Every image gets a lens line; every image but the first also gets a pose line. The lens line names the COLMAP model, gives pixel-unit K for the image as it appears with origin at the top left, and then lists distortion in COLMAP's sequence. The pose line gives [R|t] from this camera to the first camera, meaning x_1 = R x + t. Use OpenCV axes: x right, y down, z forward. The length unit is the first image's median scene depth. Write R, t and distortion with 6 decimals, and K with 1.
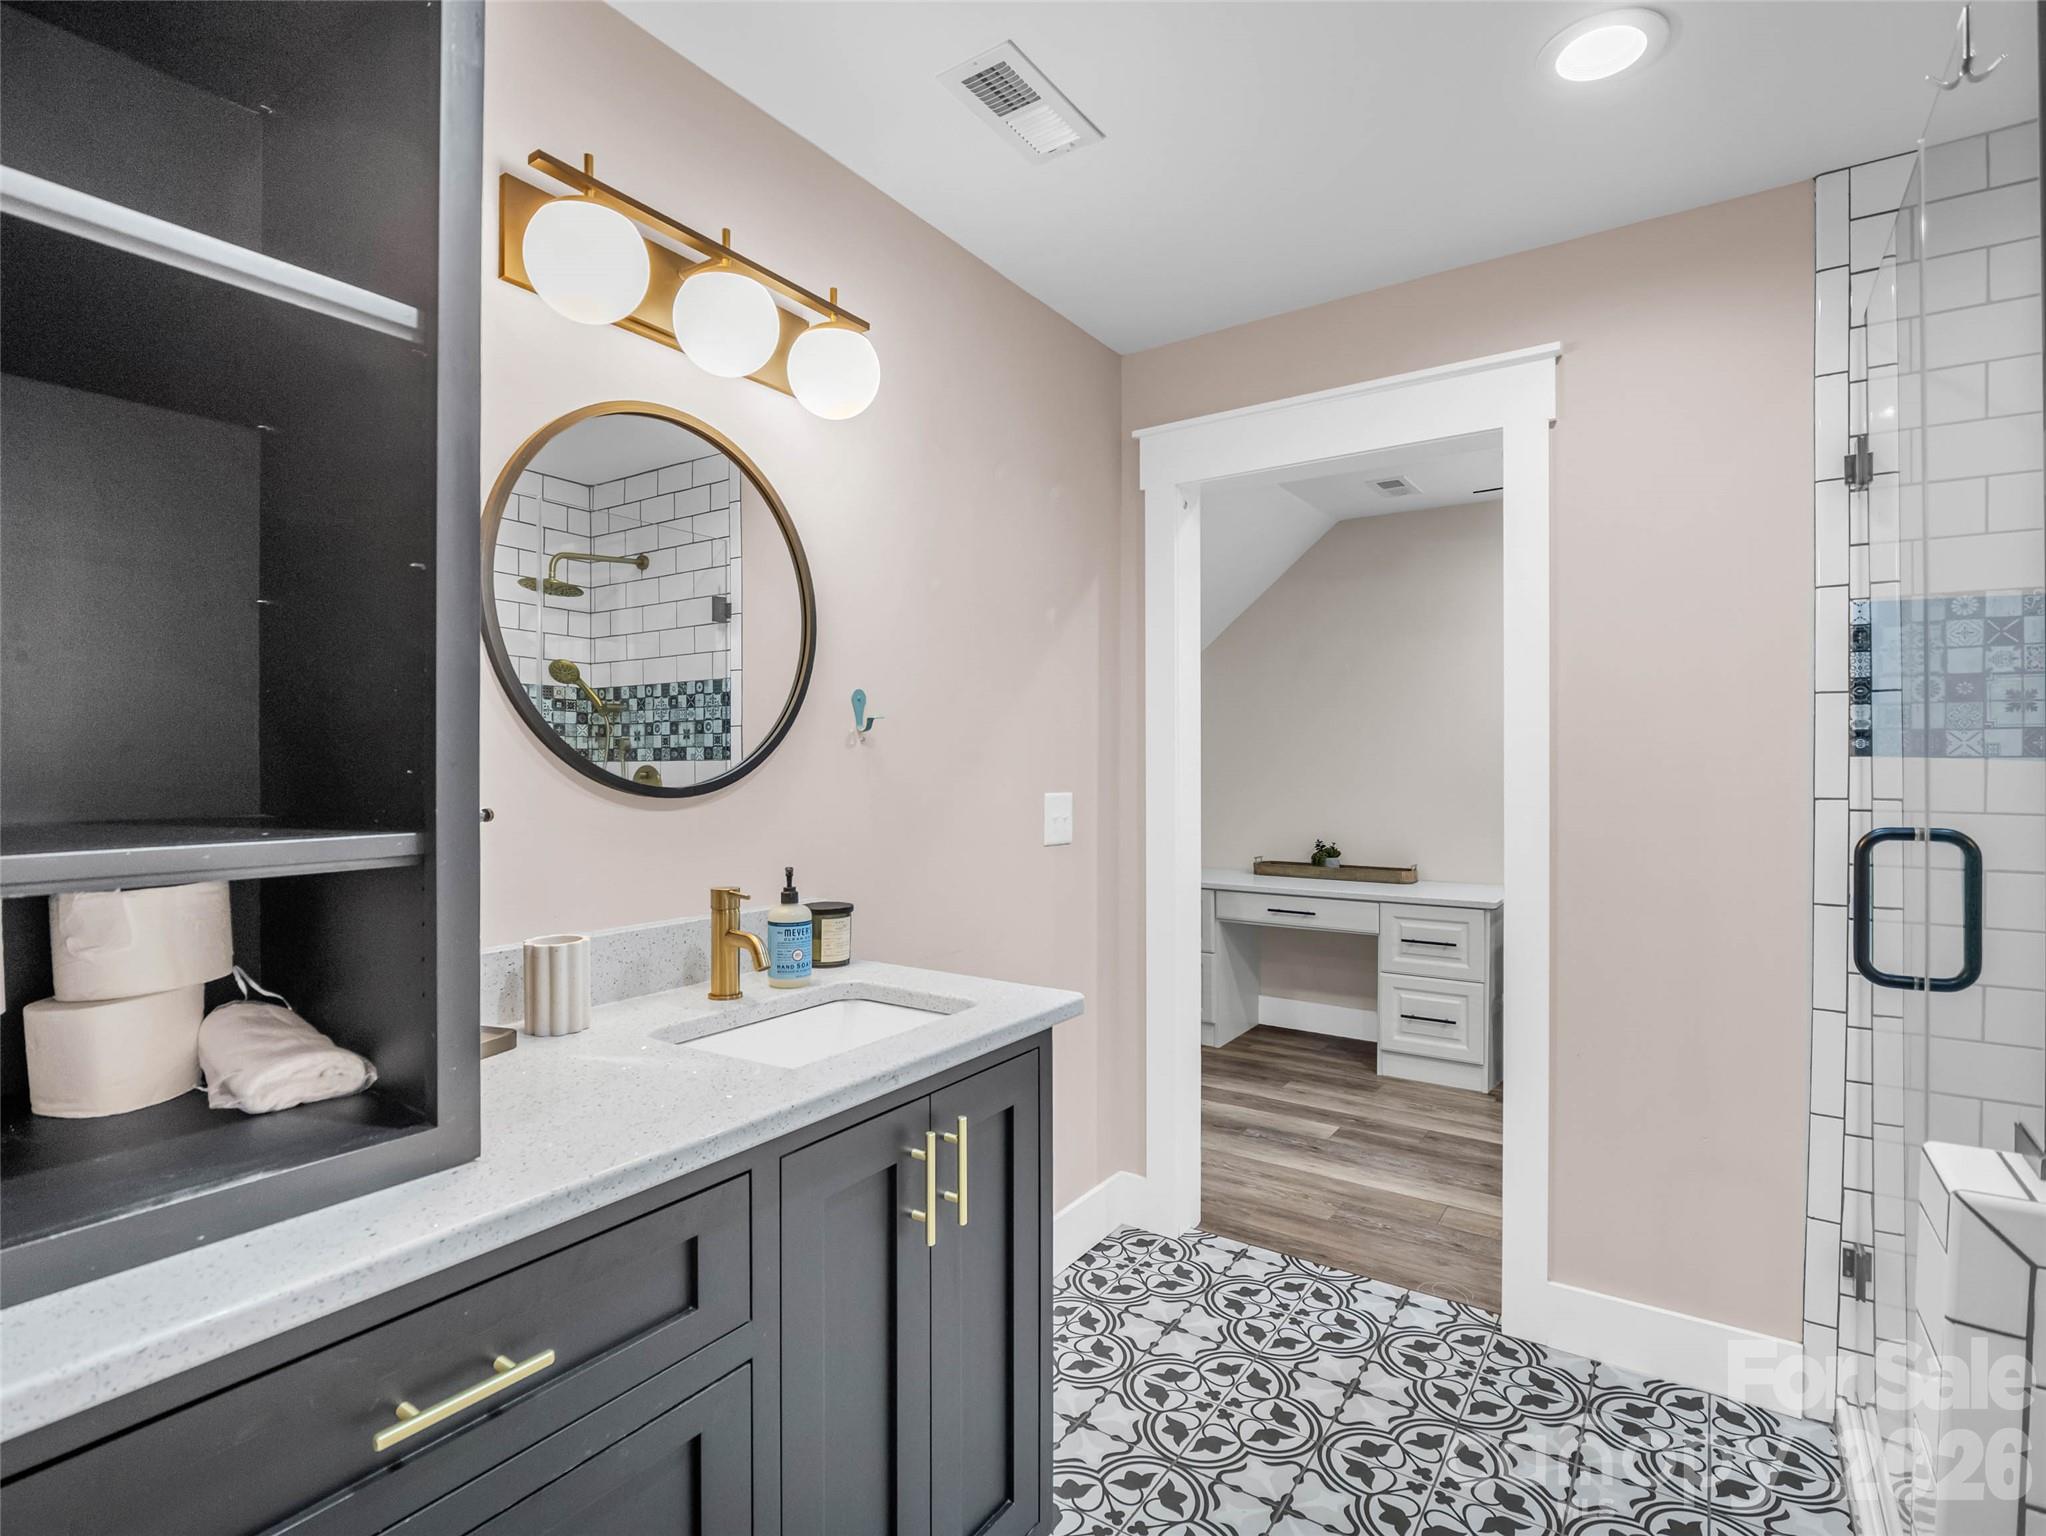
lens RADIAL K [[1023.8, 0, 1024.9], [0, 1023.8, 763.4], [0, 0, 1]] dist [-0.012724, -0.000598]
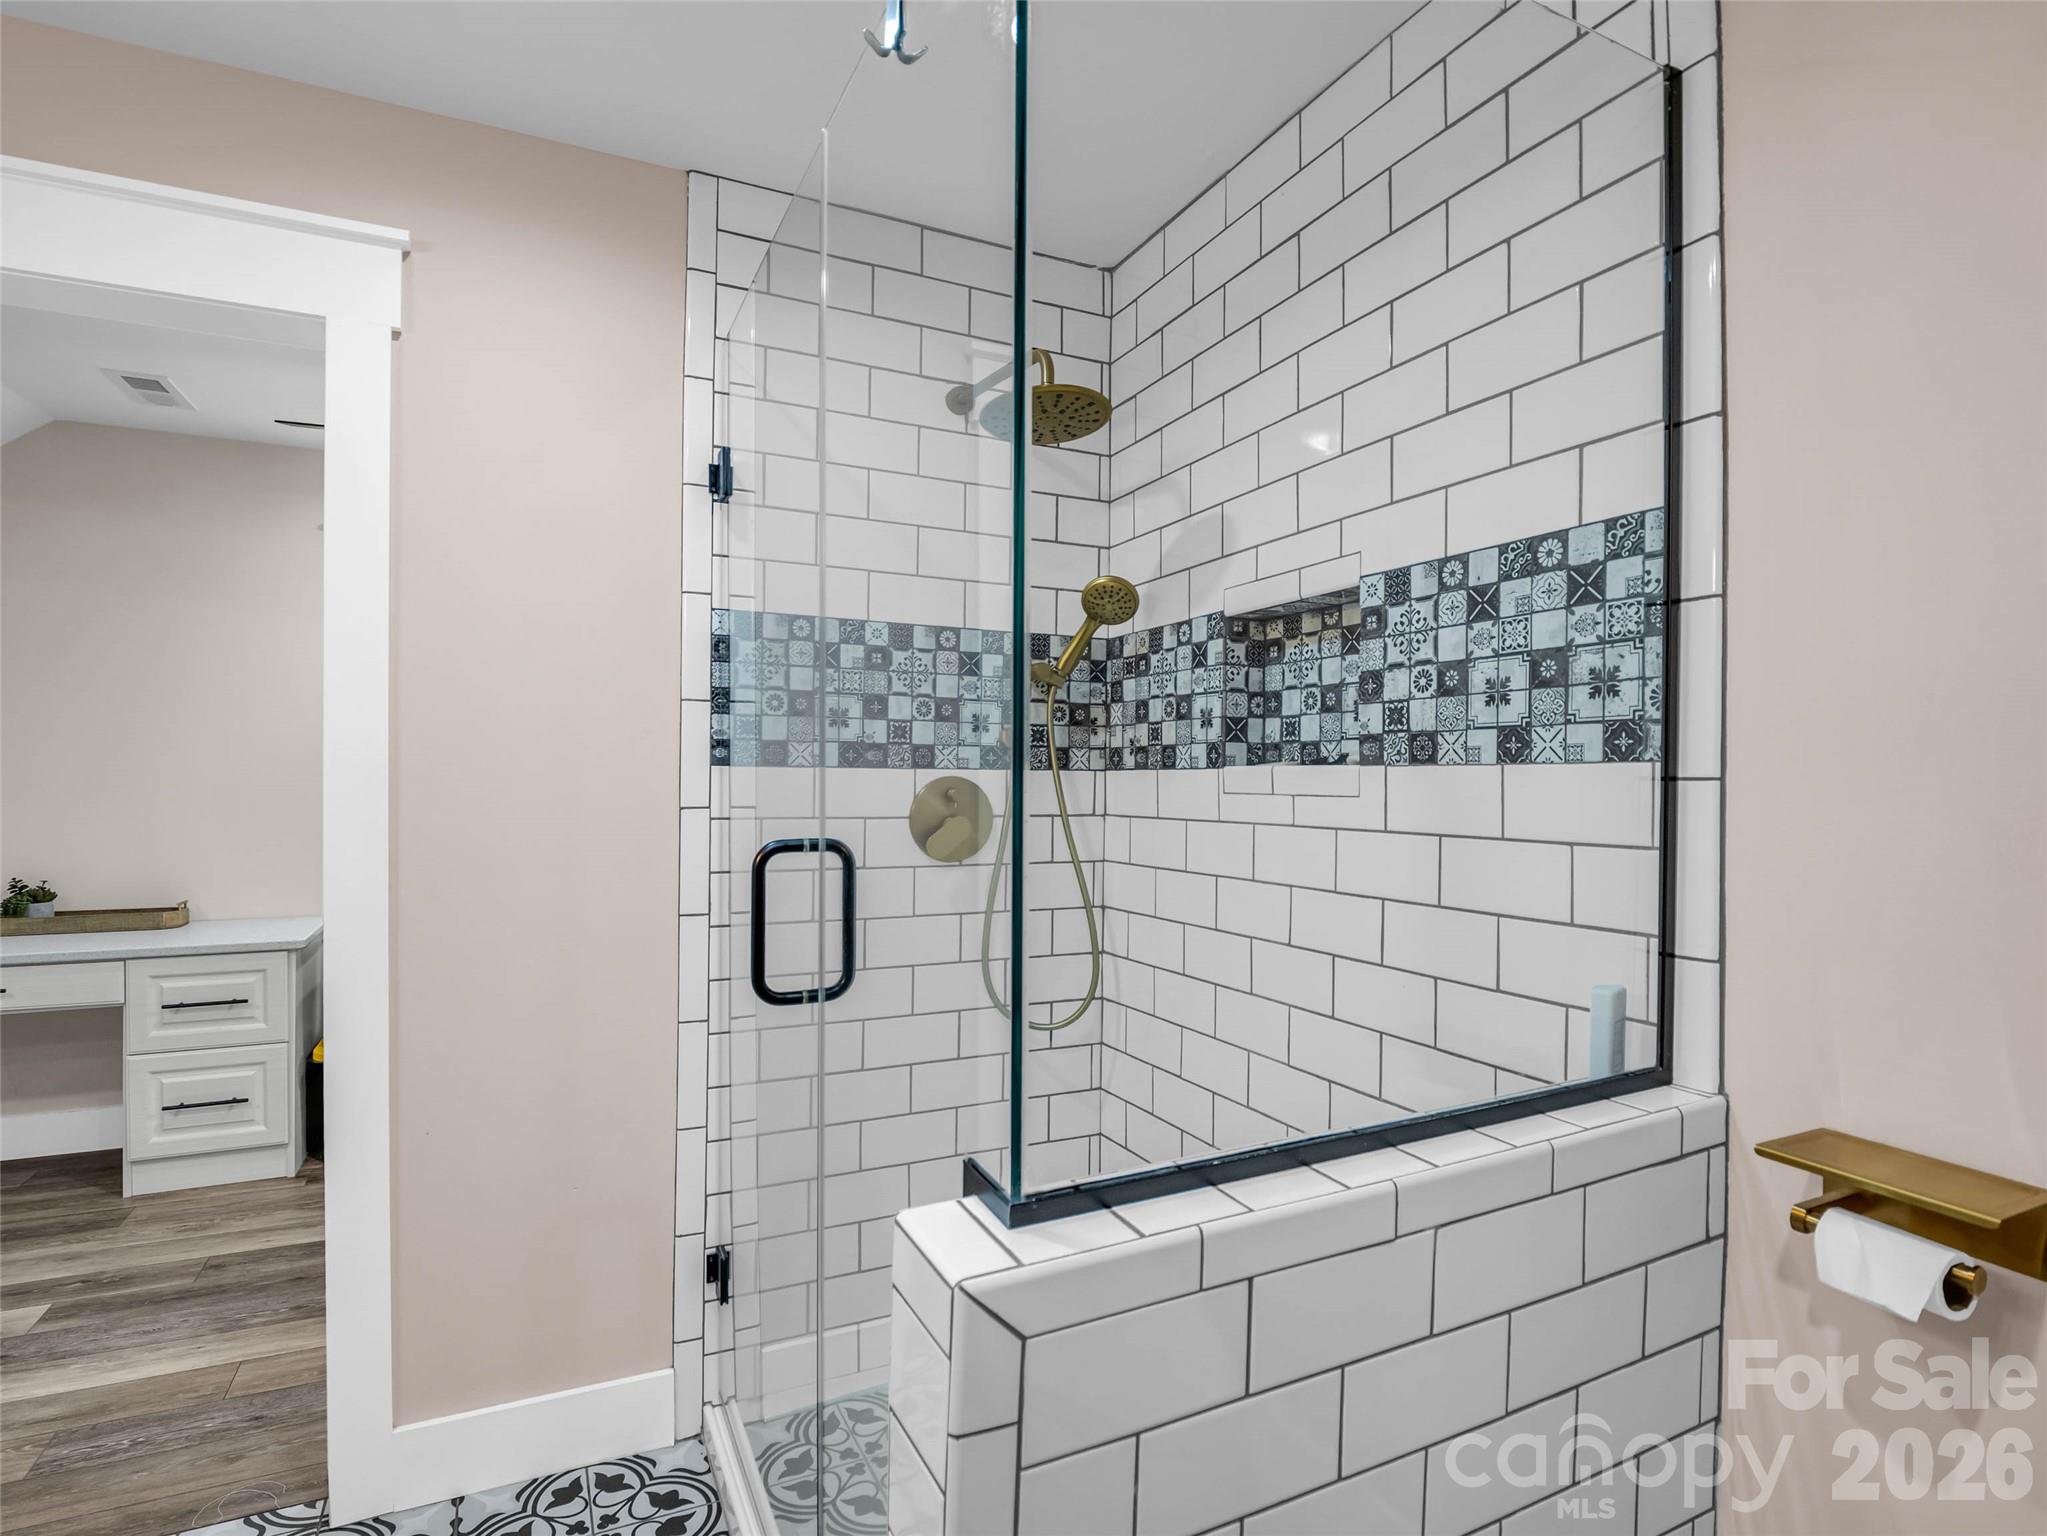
lens RADIAL K [[1024.3, 0, 1068.2], [0, 1024.3, 783.2], [0, 0, 1]] dist [-0.012724, -0.000598]
pose [[0.471225, -0.004852, 0.882000, 0.084341], [-0.006771, 0.999935, 0.009119, -0.000851], [-0.881987, -0.010269, 0.471161, 0.204966]]
